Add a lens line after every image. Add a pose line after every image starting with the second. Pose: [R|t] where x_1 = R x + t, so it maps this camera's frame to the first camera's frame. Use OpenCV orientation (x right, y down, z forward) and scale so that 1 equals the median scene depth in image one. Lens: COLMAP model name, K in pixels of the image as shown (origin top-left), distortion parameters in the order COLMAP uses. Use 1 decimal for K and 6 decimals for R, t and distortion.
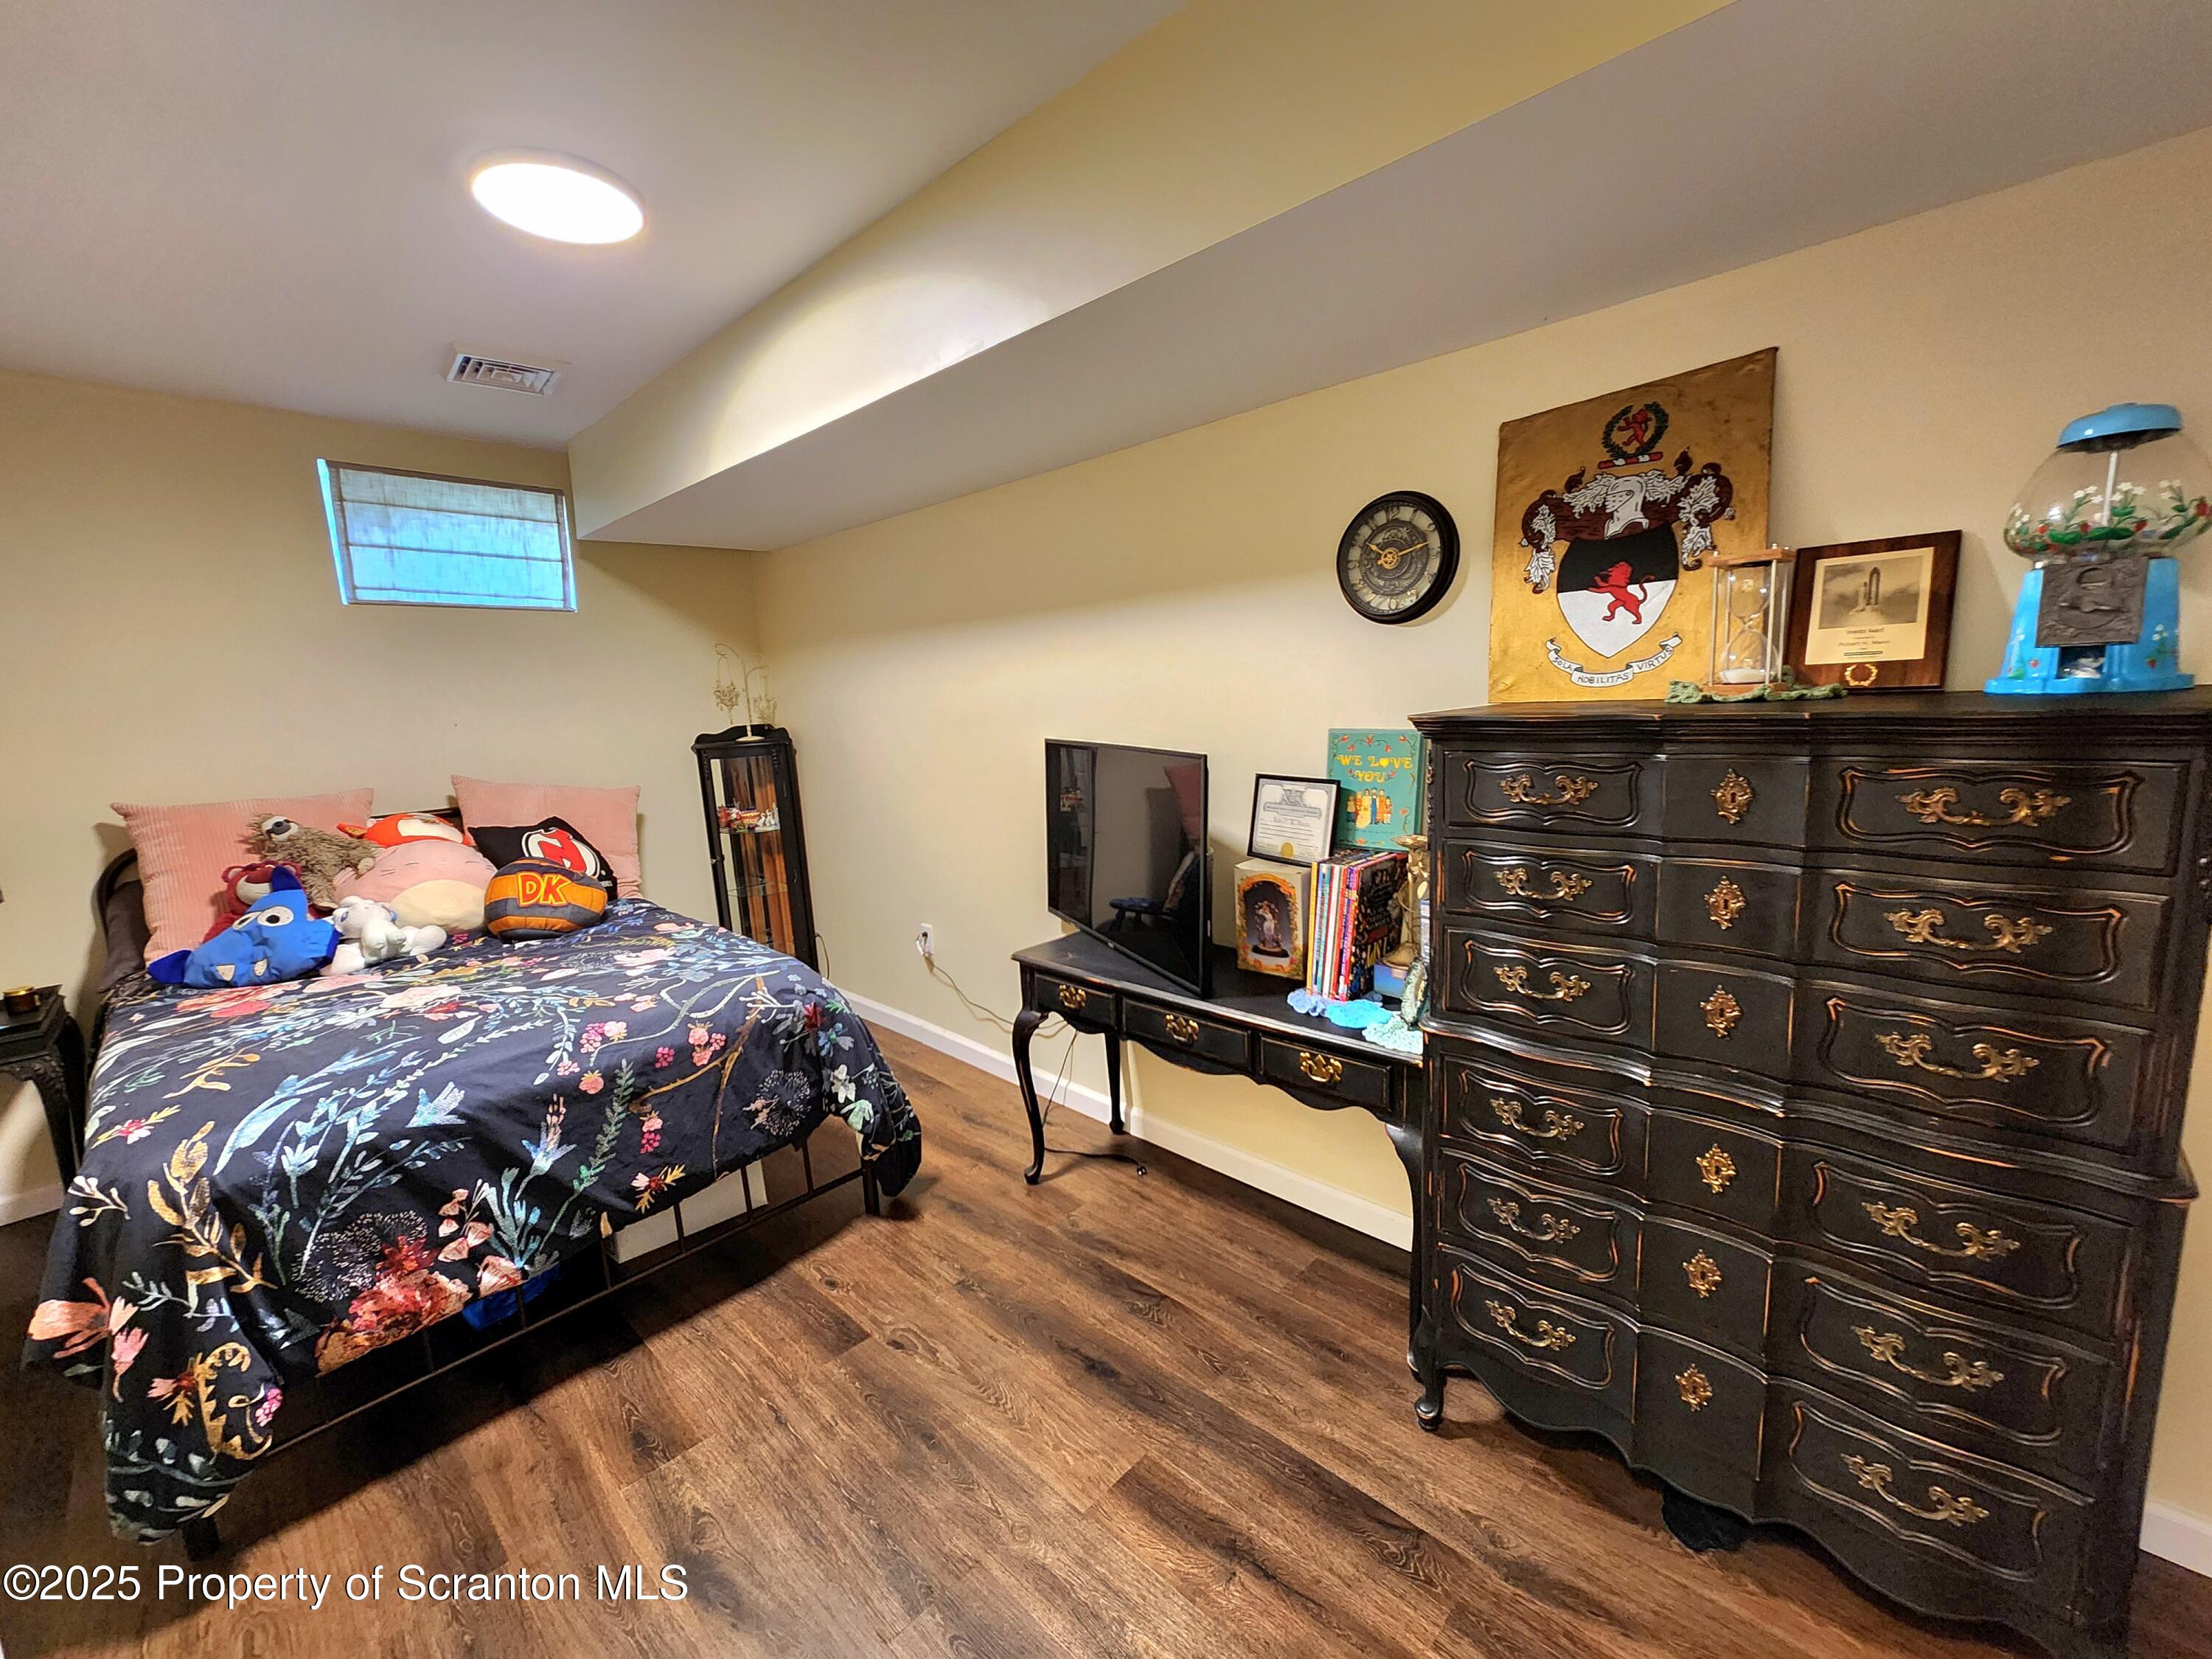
lens RADIAL K [[910.1, 0, 1103.4], [0, 910.1, 832.4], [0, 0, 1]] dist [0.001698, 0.000157]
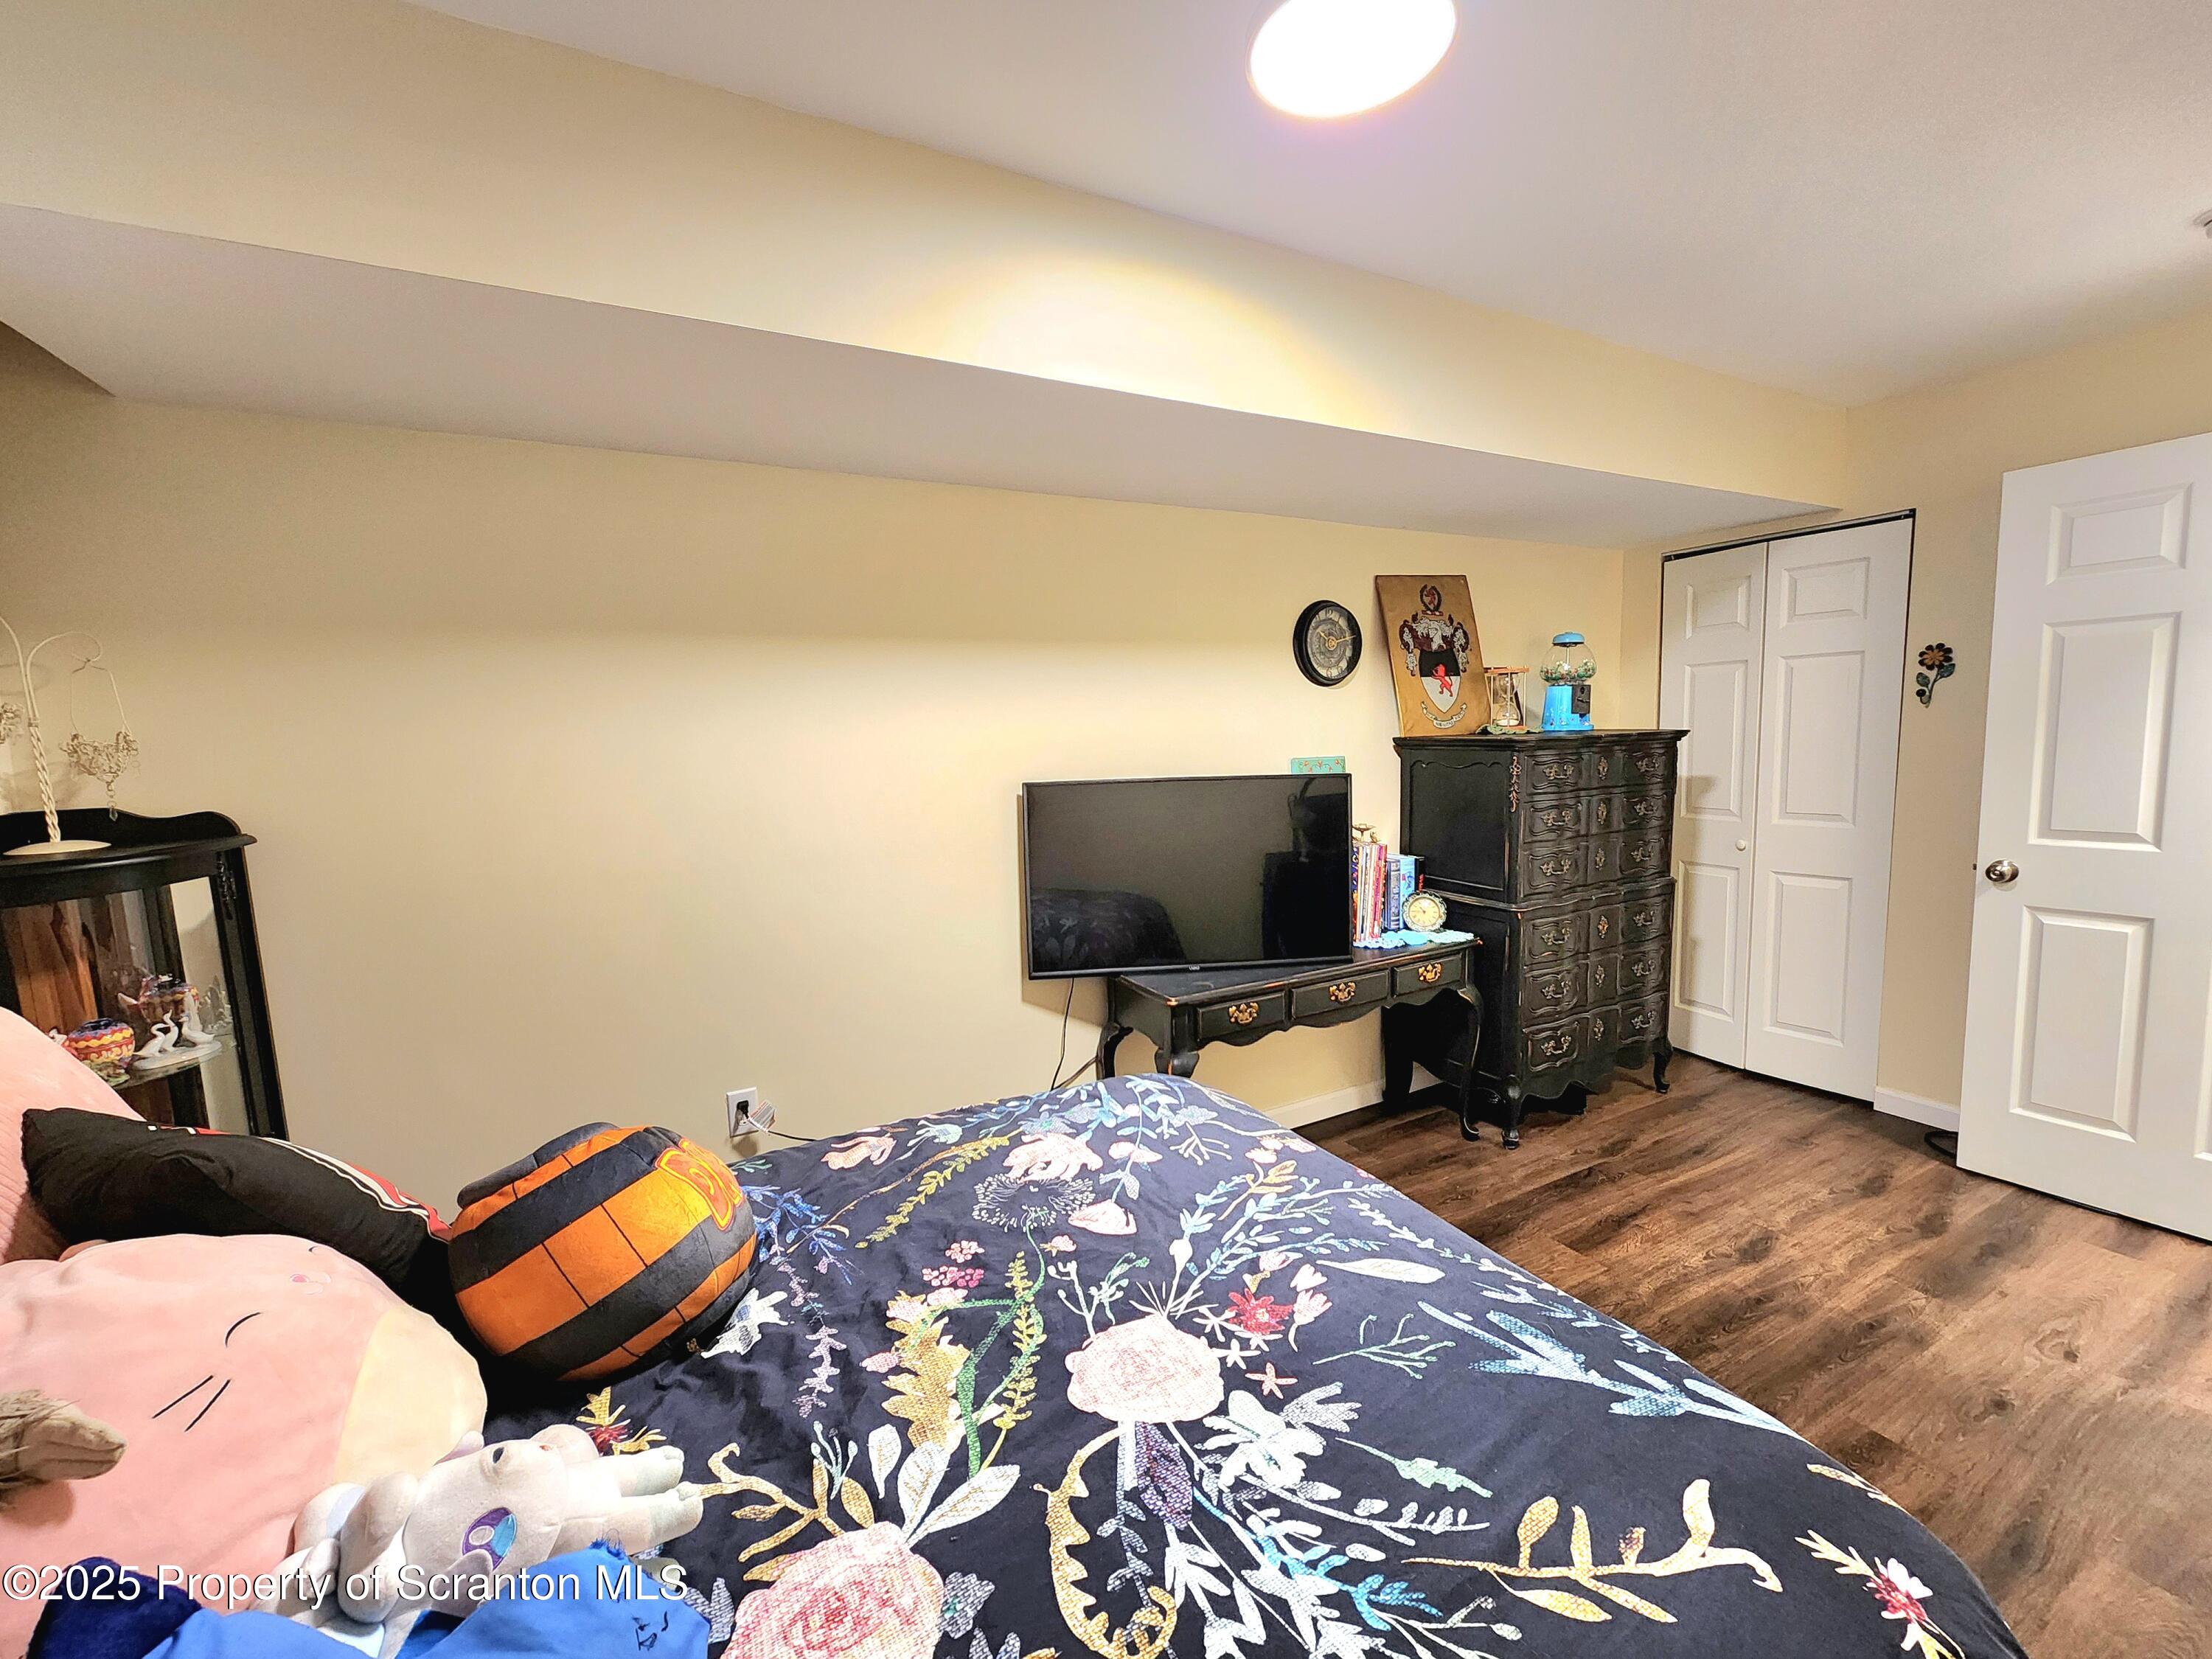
lens RADIAL K [[910.1, 0, 1104.0], [0, 910.1, 835.7], [0, 0, 1]] dist [0.001698, 0.000157]
pose [[0.303739, -0.076688, 0.949664, -1.428648], [0.164142, 0.986064, 0.027128, -0.103159], [-0.938510, 0.147640, 0.312093, 1.063157]]
